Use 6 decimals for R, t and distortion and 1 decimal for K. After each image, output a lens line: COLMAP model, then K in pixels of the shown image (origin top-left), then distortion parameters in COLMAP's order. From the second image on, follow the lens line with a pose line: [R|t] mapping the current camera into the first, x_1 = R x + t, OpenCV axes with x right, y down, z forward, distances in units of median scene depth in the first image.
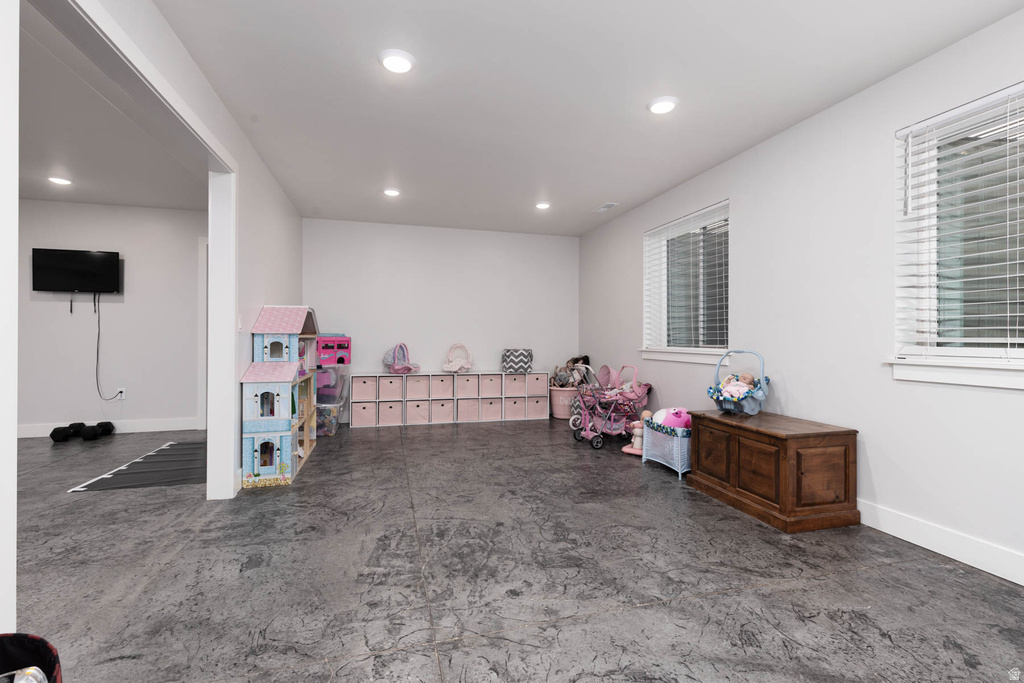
lens RADIAL K [[485.2, 0, 511.1], [0, 485.2, 336.9], [0, 0, 1]] dist [-0.001201, 0.000090]
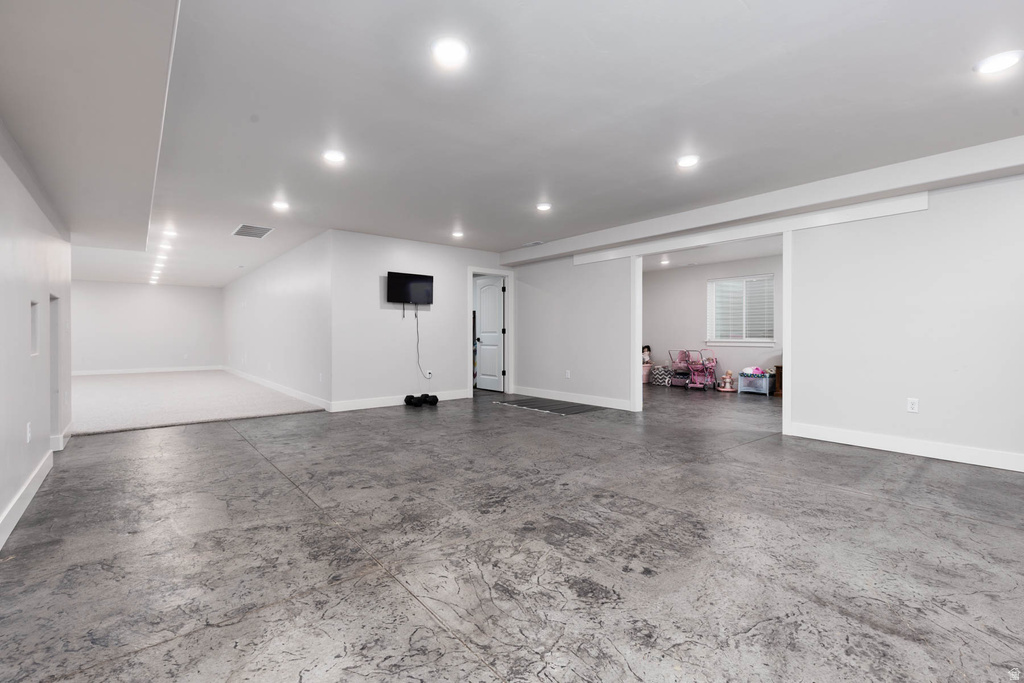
lens RADIAL K [[485.2, 0, 512.7], [0, 485.2, 340.0], [0, 0, 1]] dist [-0.001201, 0.000090]
pose [[0.910301, -0.007043, 0.413888, -1.188830], [0.004251, 0.999962, 0.007666, 0.005319], [-0.413926, -0.005219, 0.910296, -0.403242]]
